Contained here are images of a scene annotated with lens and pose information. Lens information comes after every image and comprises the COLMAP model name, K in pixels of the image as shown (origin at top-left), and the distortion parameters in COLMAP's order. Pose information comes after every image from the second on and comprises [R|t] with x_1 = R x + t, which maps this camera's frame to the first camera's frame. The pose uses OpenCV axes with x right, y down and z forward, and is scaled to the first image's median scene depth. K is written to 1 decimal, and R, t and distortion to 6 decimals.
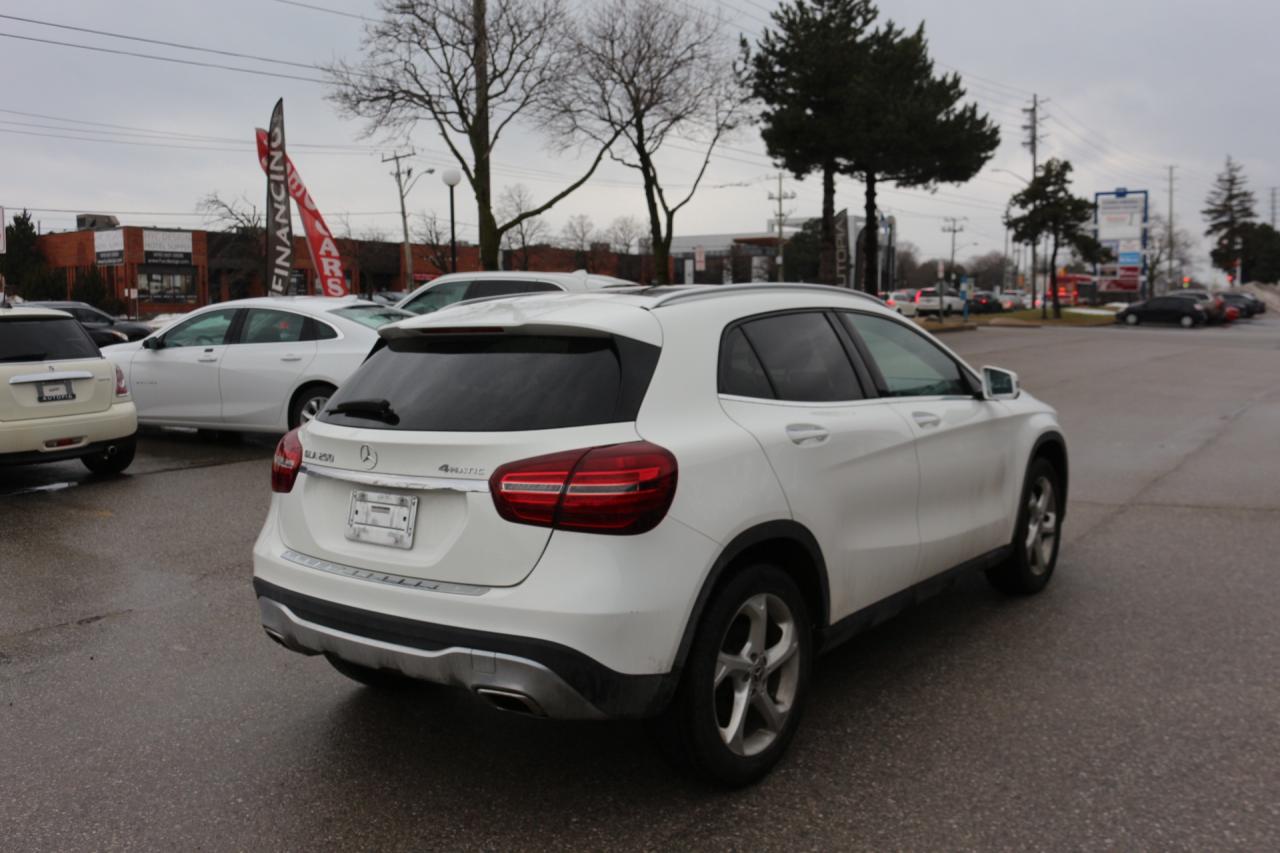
lens RADIAL K [[1123.1, 0, 655.3], [0, 1123.1, 419.9], [0, 0, 1]] dist [-0.159046, 0.145677]
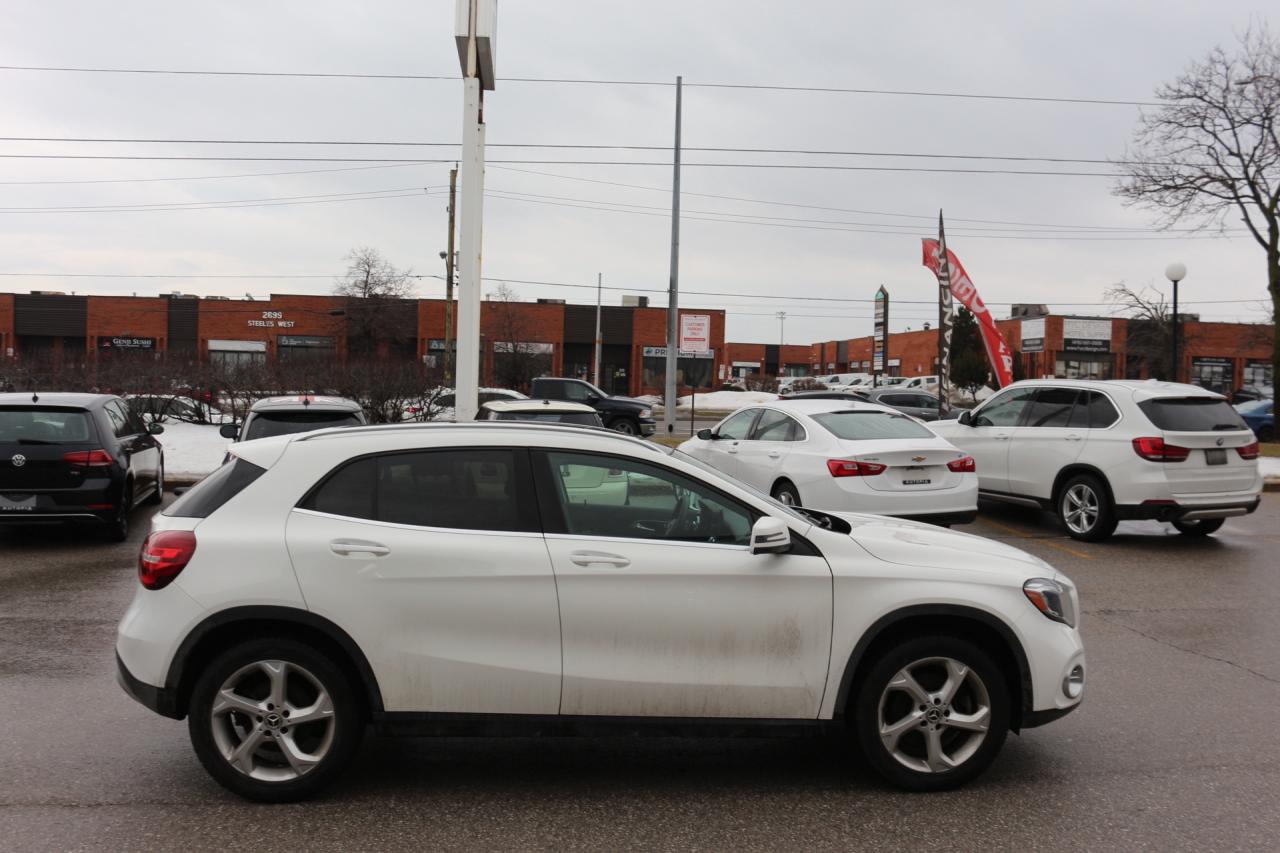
lens RADIAL K [[1123.1, 0, 655.3], [0, 1123.1, 419.9], [0, 0, 1]] dist [-0.159046, 0.145677]
pose [[0.667752, 0.038709, -0.743377, 0.113524], [-0.095418, 0.994860, -0.033907, -0.010648], [0.738243, 0.093573, 0.668013, 0.036376]]
